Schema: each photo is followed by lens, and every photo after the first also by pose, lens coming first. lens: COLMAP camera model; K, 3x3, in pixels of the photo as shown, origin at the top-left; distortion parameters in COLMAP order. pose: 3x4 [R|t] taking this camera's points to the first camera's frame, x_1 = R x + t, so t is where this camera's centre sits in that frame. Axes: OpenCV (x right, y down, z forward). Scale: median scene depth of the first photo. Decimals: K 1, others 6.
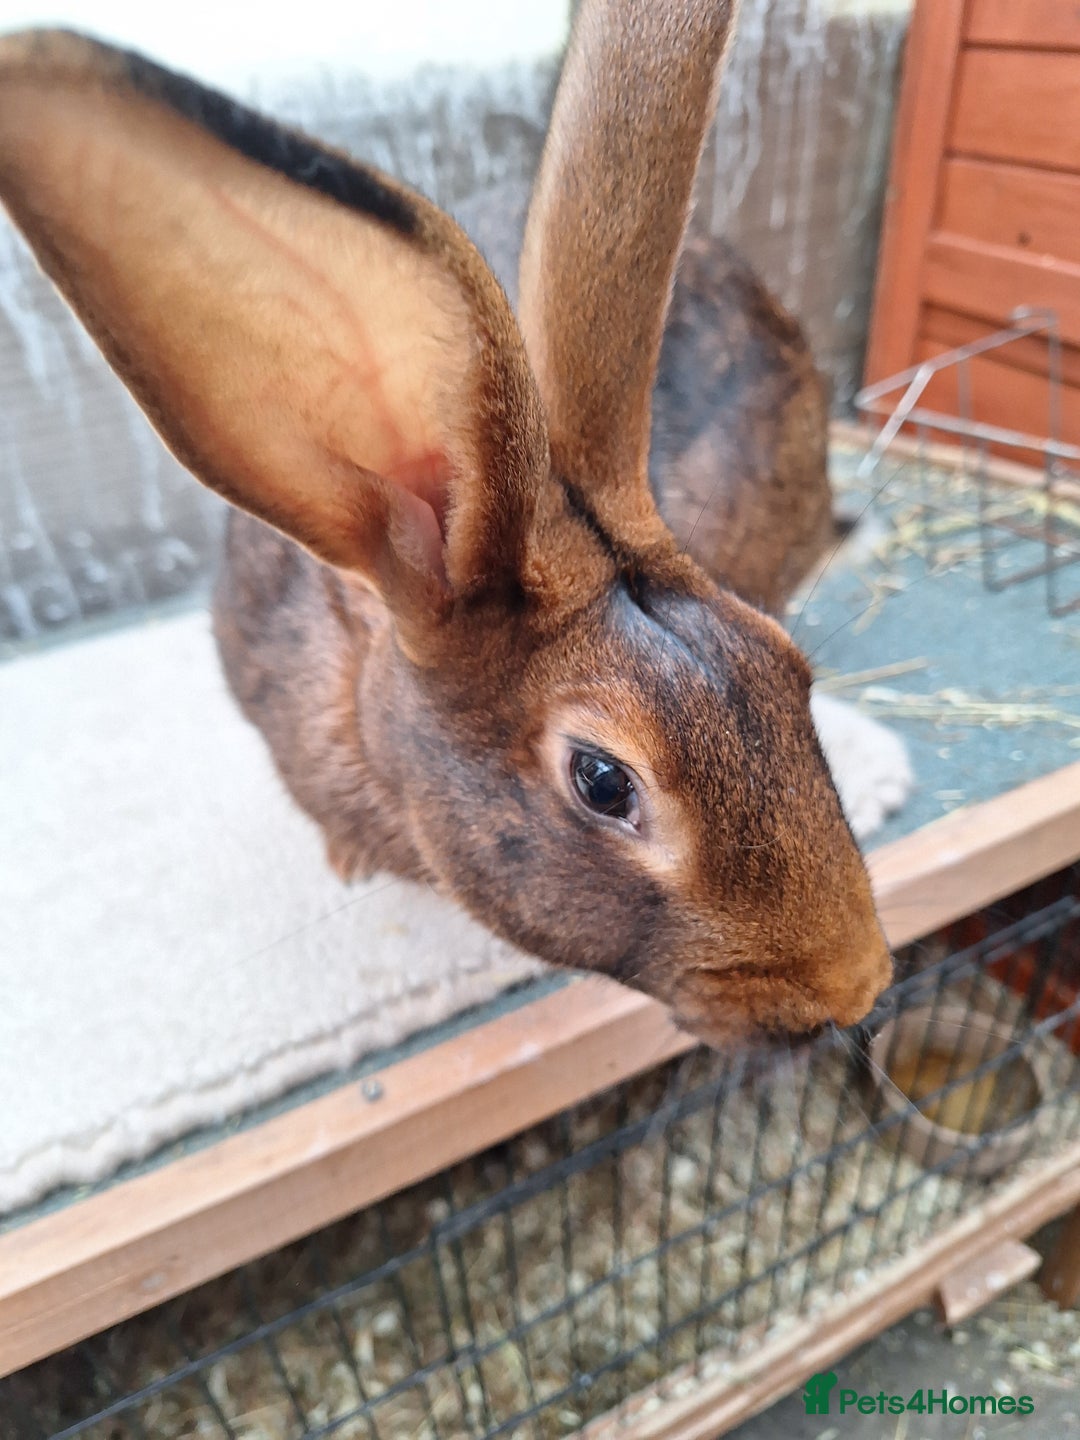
lens RADIAL K [[1035.7, 0, 534.7], [0, 1035.7, 731.1], [0, 0, 1]] dist [0.016348, -0.029266]
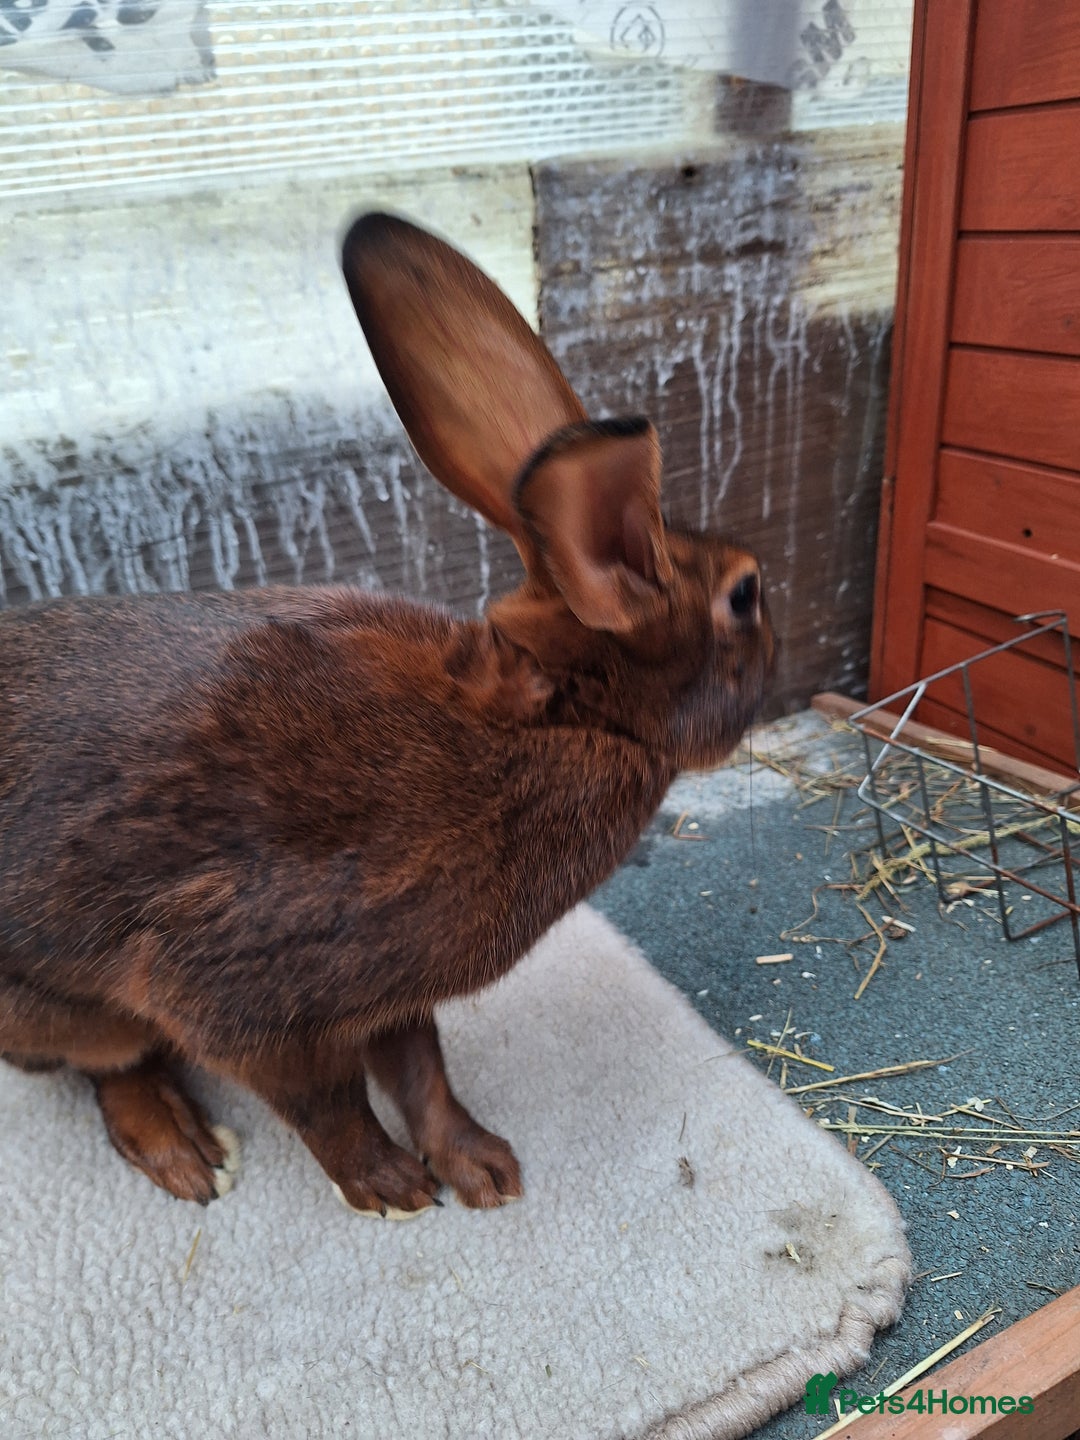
lens RADIAL K [[1035.7, 0, 542.7], [0, 1035.7, 726.6], [0, 0, 1]] dist [0.016348, -0.029266]
pose [[0.998856, -0.008546, -0.047045, 0.079250], [0.000778, 0.986672, -0.162722, -0.159692], [0.047808, 0.162500, 0.985550, 0.078492]]
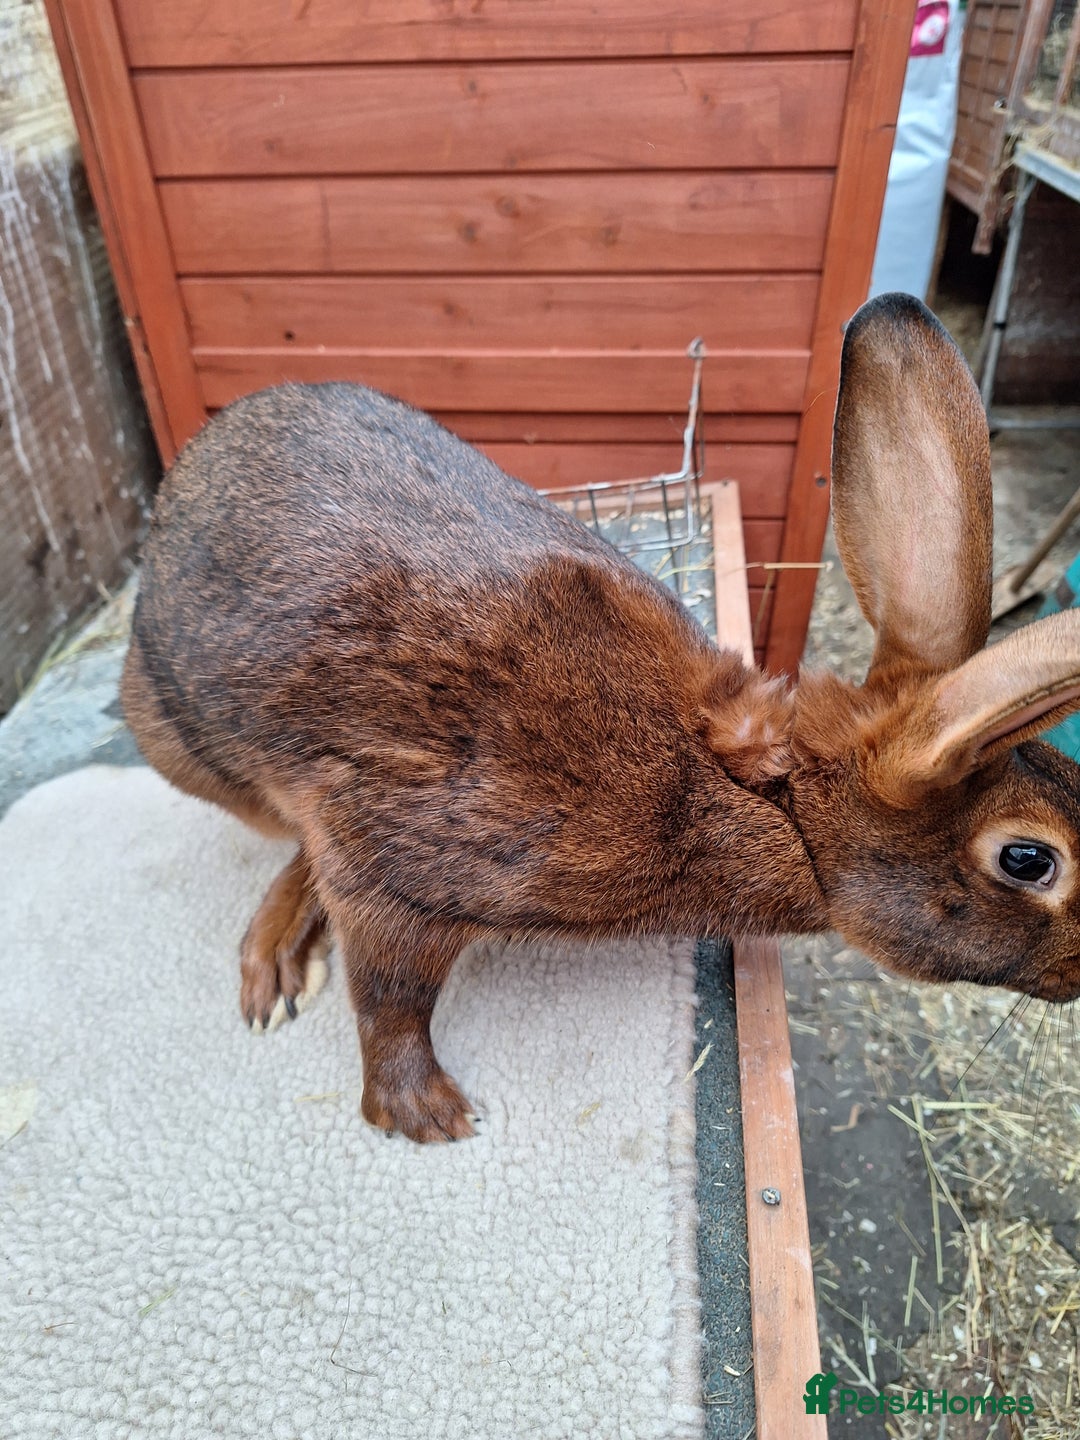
lens RADIAL K [[1035.7, 0, 544.8], [0, 1035.7, 718.8], [0, 0, 1]] dist [0.016348, -0.029266]
pose [[0.554904, -0.469073, 0.687060, -0.382742], [0.498386, 0.848712, 0.176917, -0.198757], [-0.666103, 0.244249, 0.704733, 0.130115]]
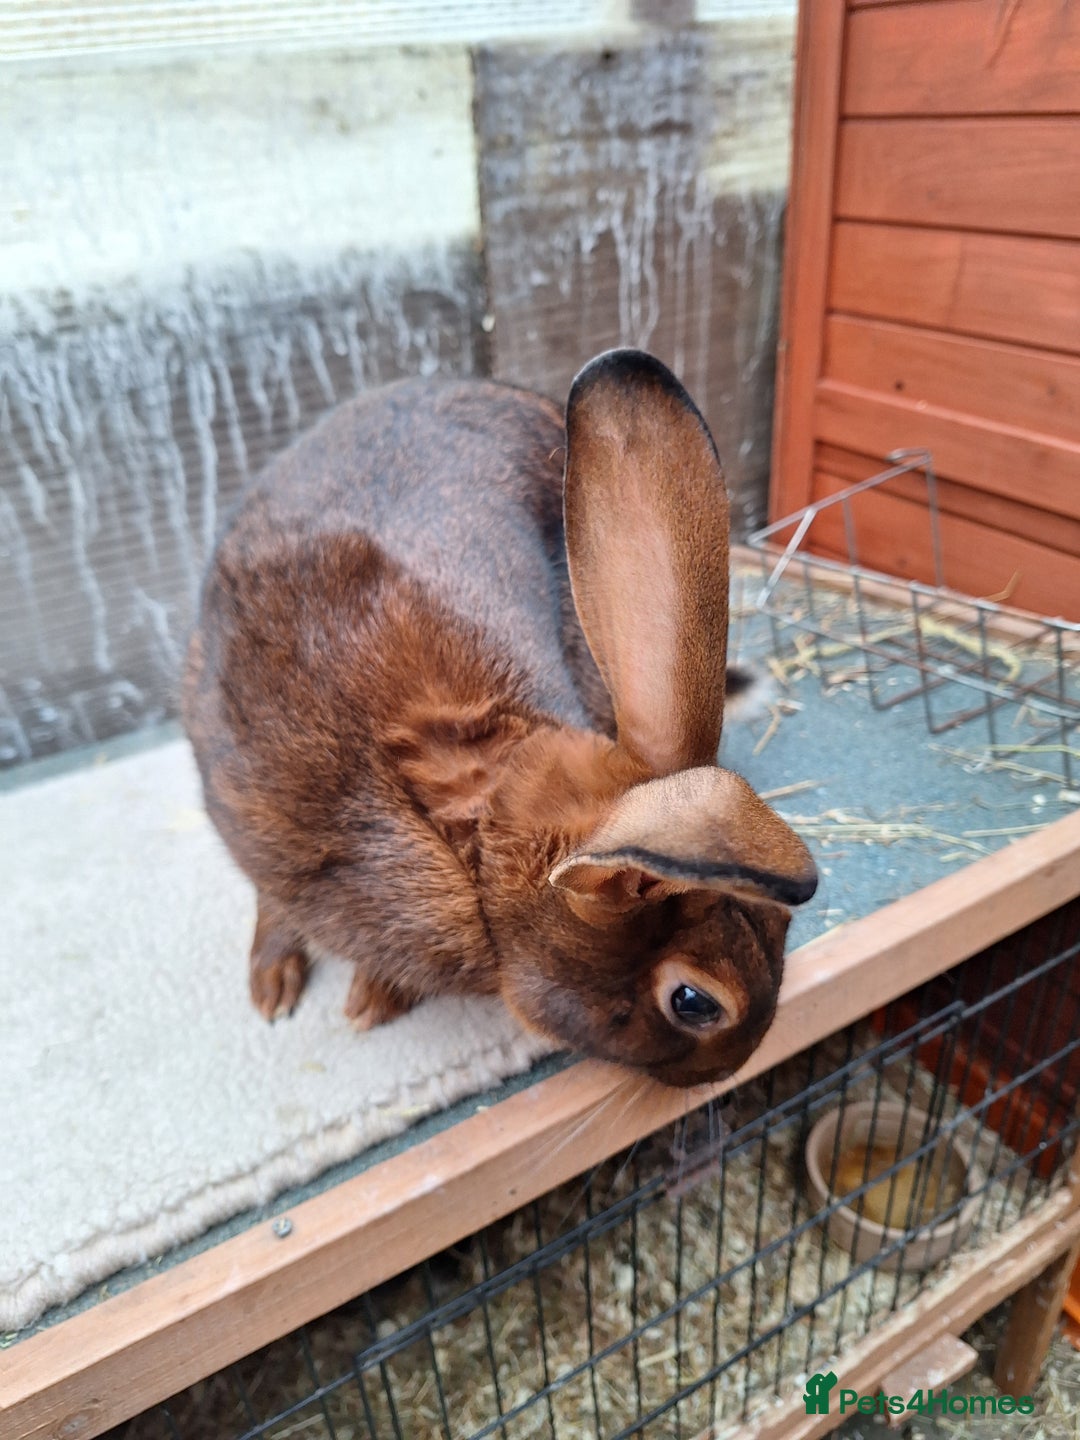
lens RADIAL K [[1035.7, 0, 536.1], [0, 1035.7, 722.2], [0, 0, 1]] dist [0.016348, -0.029266]
pose [[0.999010, -0.031851, 0.031068, 0.042772], [0.034530, 0.995352, -0.089895, -0.033981], [-0.028061, 0.090879, 0.995467, -0.064603]]
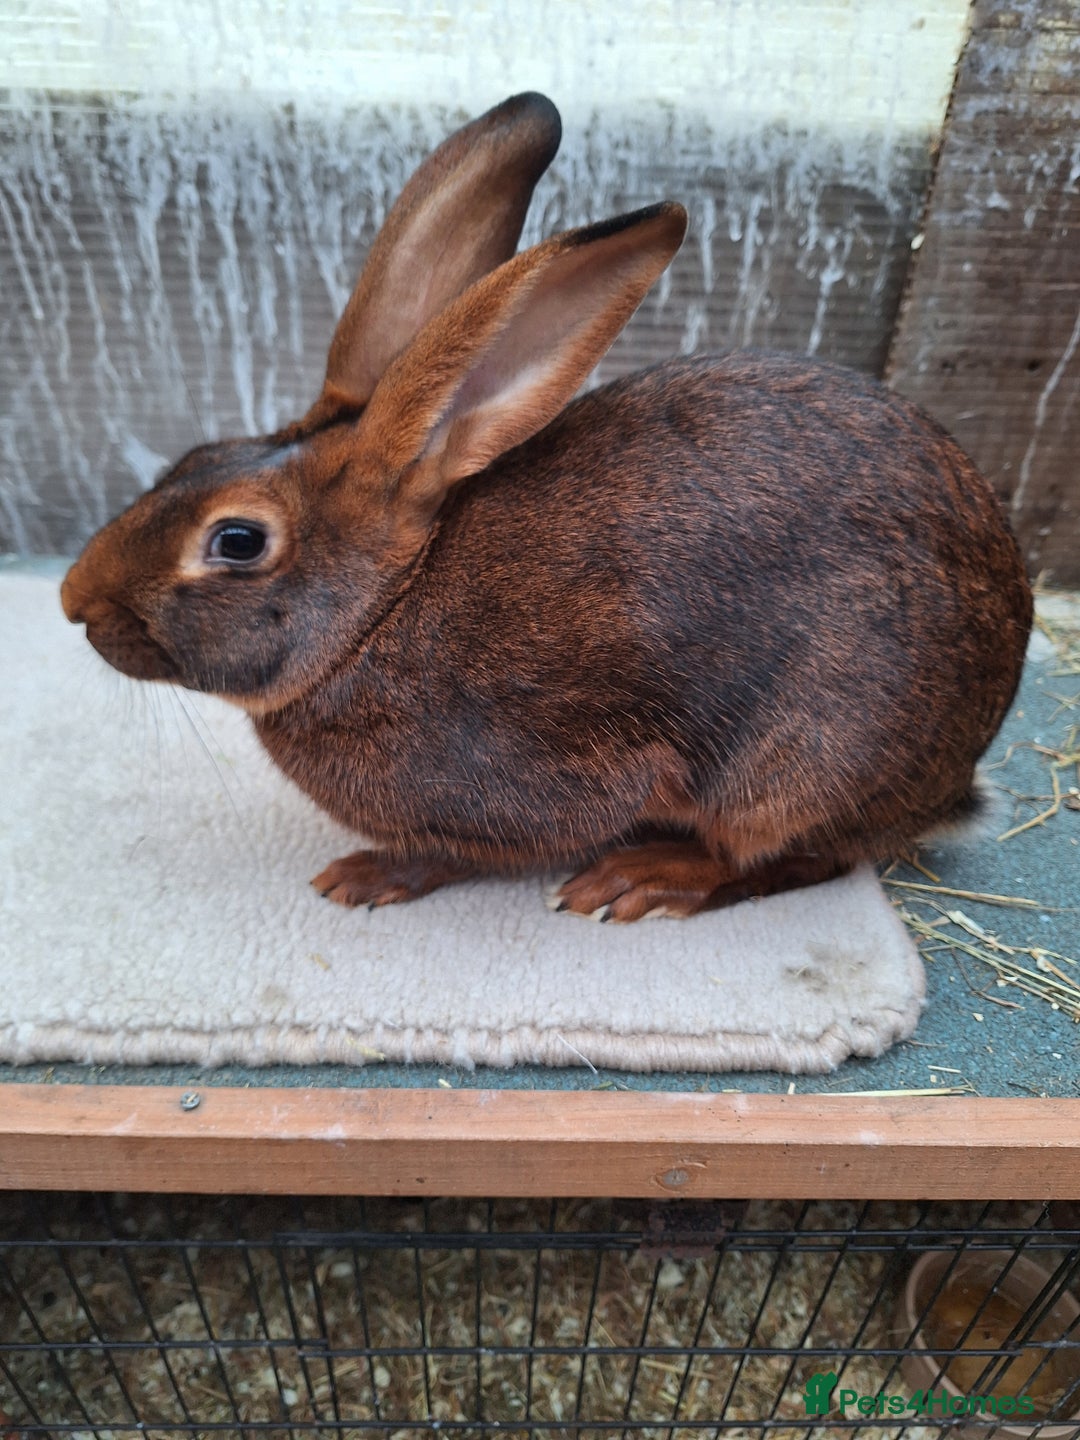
lens RADIAL K [[1035.7, 0, 539.4], [0, 1035.7, 729.4], [0, 0, 1]] dist [0.016348, -0.029266]
pose [[0.891728, 0.338225, -0.300706, 0.173376], [-0.331203, 0.940518, 0.075701, -0.107242], [0.308423, 0.032090, 0.950708, 0.024656]]
